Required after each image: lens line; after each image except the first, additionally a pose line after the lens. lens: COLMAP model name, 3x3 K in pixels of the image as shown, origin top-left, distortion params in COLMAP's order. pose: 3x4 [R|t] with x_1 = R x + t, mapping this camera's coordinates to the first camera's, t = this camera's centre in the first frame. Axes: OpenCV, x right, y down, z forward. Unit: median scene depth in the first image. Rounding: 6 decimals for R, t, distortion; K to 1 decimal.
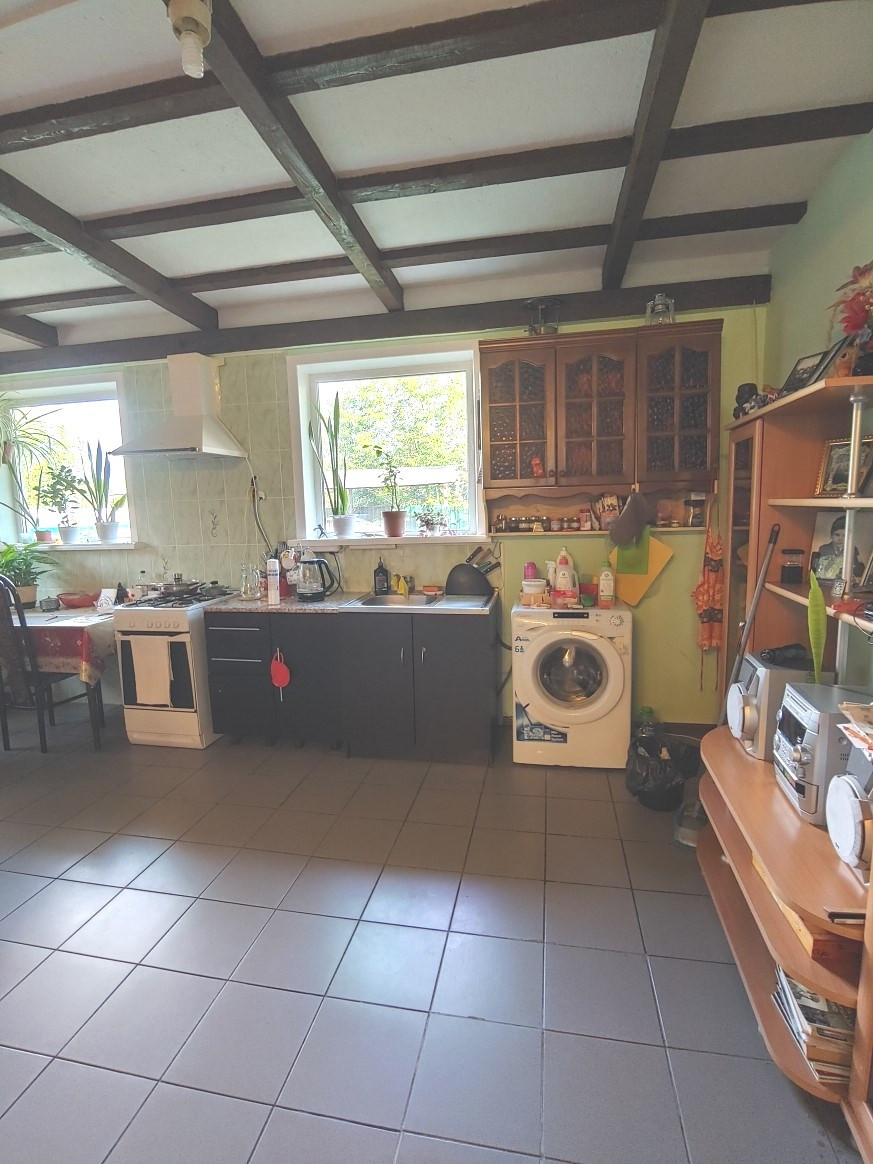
lens RADIAL K [[560.4, 0, 430.9], [0, 560.4, 580.2], [0, 0, 1]] dist [-0.012657, -0.003244]
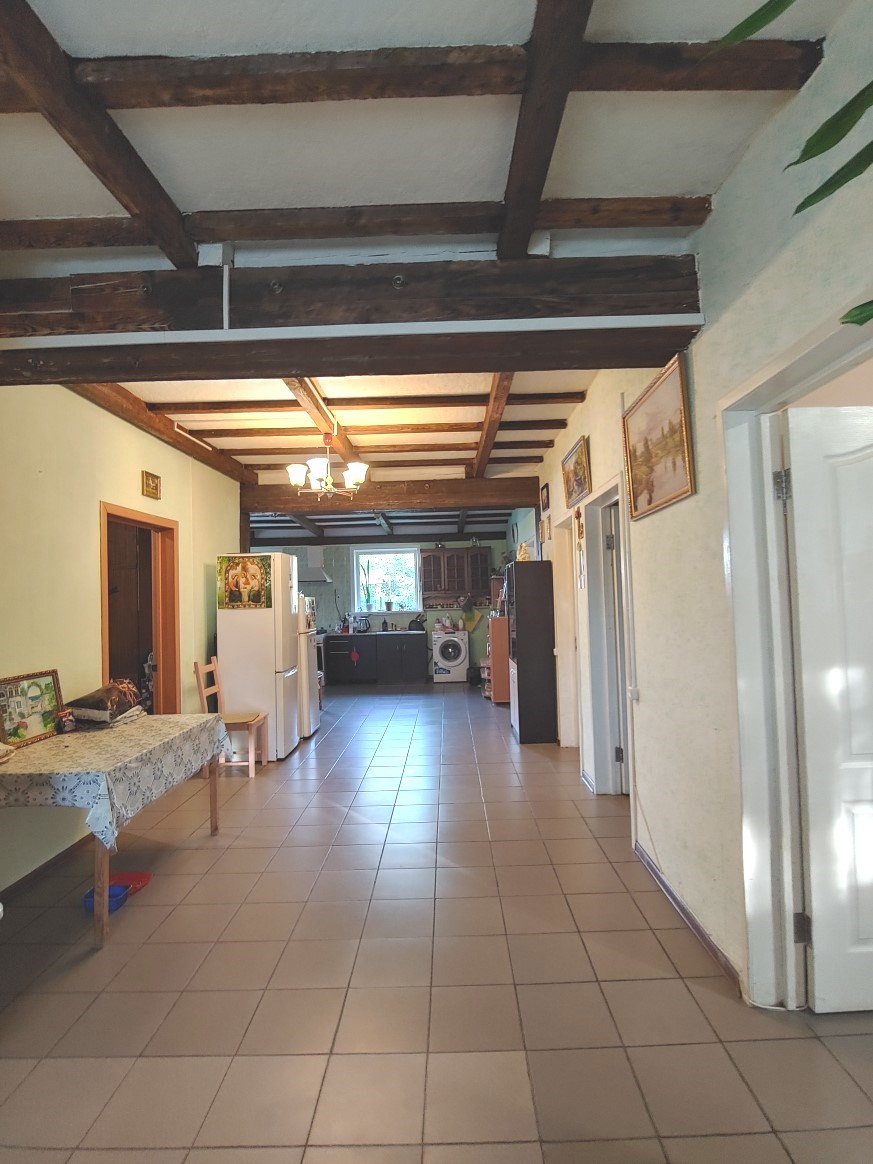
lens RADIAL K [[560.4, 0, 442.8], [0, 560.4, 578.2], [0, 0, 1]] dist [-0.012657, -0.003244]
pose [[0.982000, 0.006787, 0.188758, -0.365585], [0.025738, 0.985224, -0.169325, 0.267426], [-0.187118, 0.171136, 0.967316, -1.969609]]
